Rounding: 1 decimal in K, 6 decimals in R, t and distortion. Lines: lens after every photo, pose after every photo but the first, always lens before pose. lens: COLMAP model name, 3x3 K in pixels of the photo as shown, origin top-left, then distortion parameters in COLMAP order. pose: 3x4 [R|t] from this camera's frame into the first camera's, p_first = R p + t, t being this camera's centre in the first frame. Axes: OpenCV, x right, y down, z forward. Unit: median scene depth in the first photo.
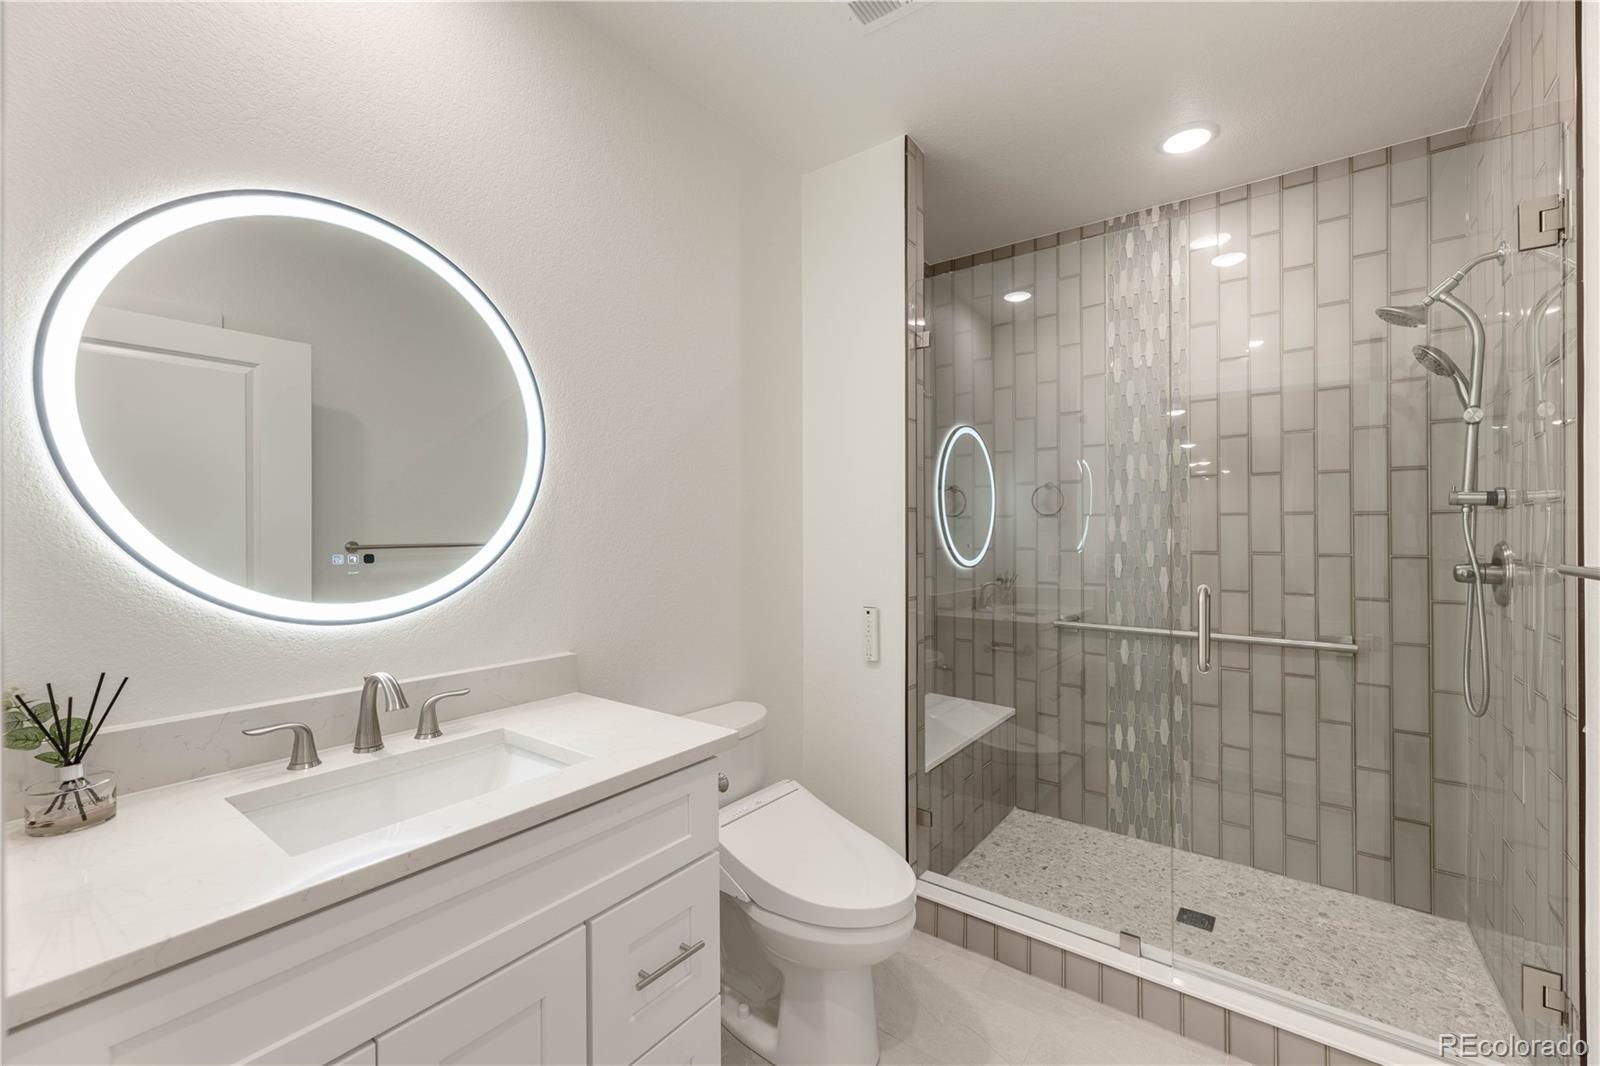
lens RADIAL K [[648.2, 0, 801.7], [0, 648.2, 533.1], [0, 0, 1]] dist [0.002209, -0.000442]
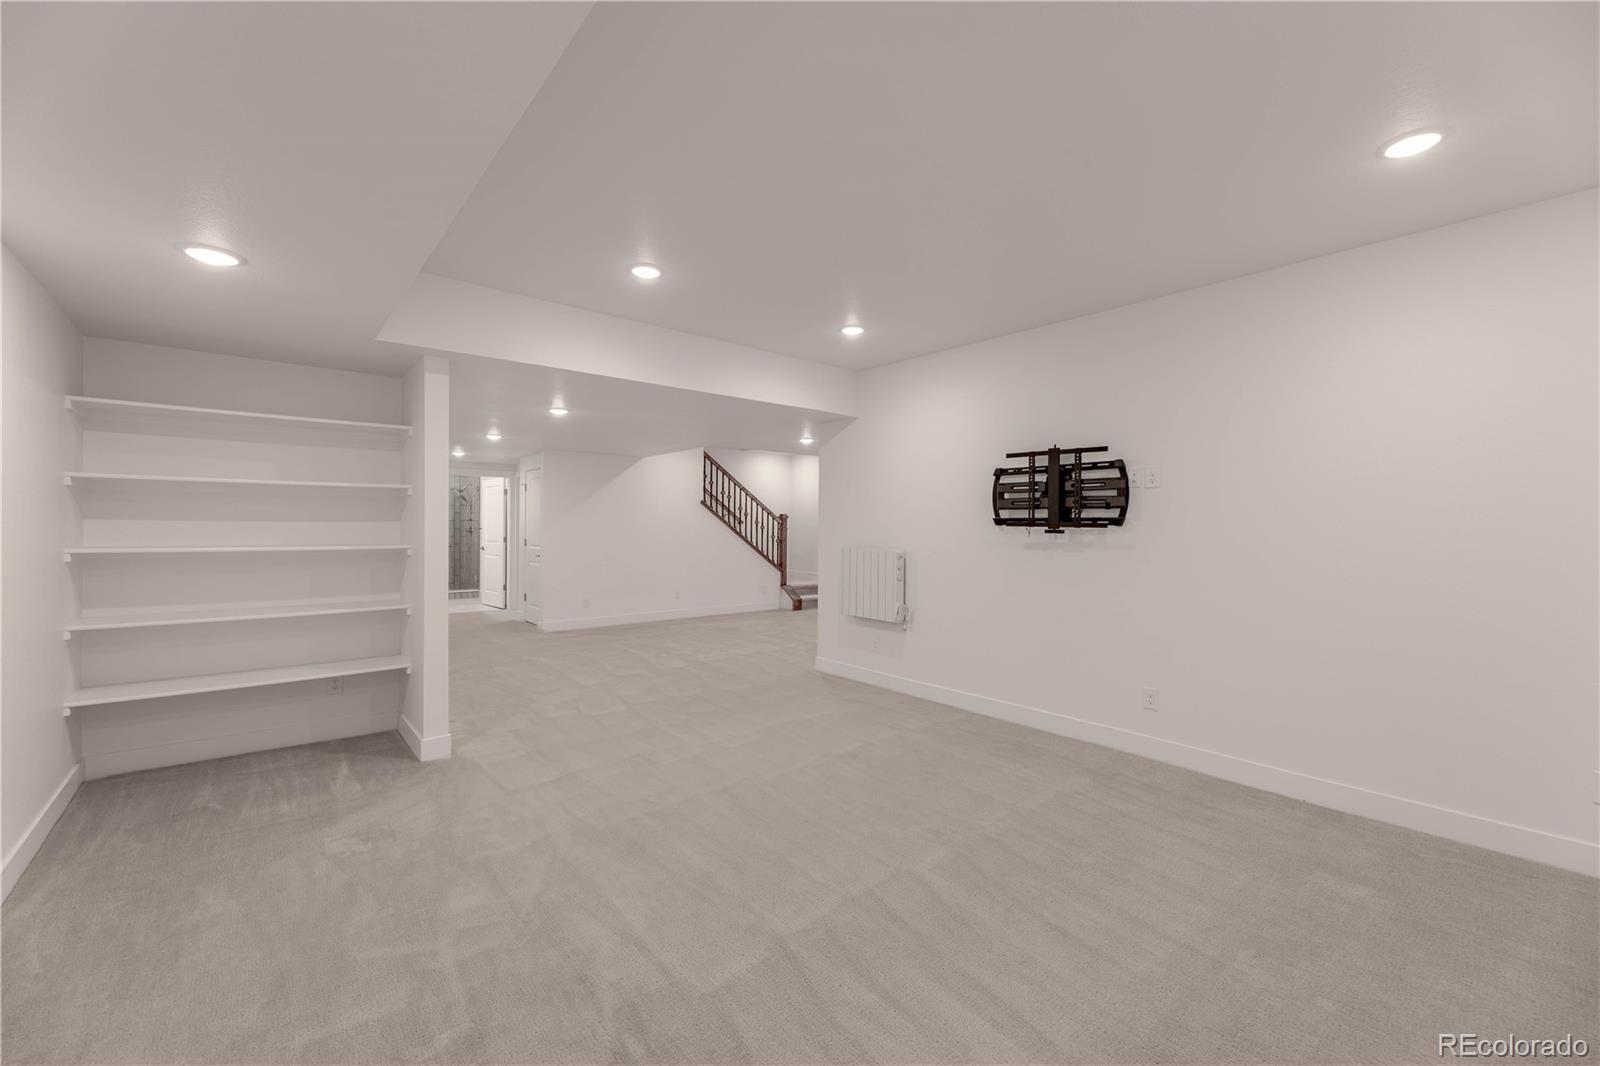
lens RADIAL K [[648.2, 0, 799.4], [0, 648.2, 529.2], [0, 0, 1]] dist [0.002209, -0.000442]
pose [[0.232172, -0.000006, 0.972675, -4.028357], [-0.006284, 0.999979, 0.001506, 0.015503], [-0.972654, -0.006462, 0.232167, -3.343708]]
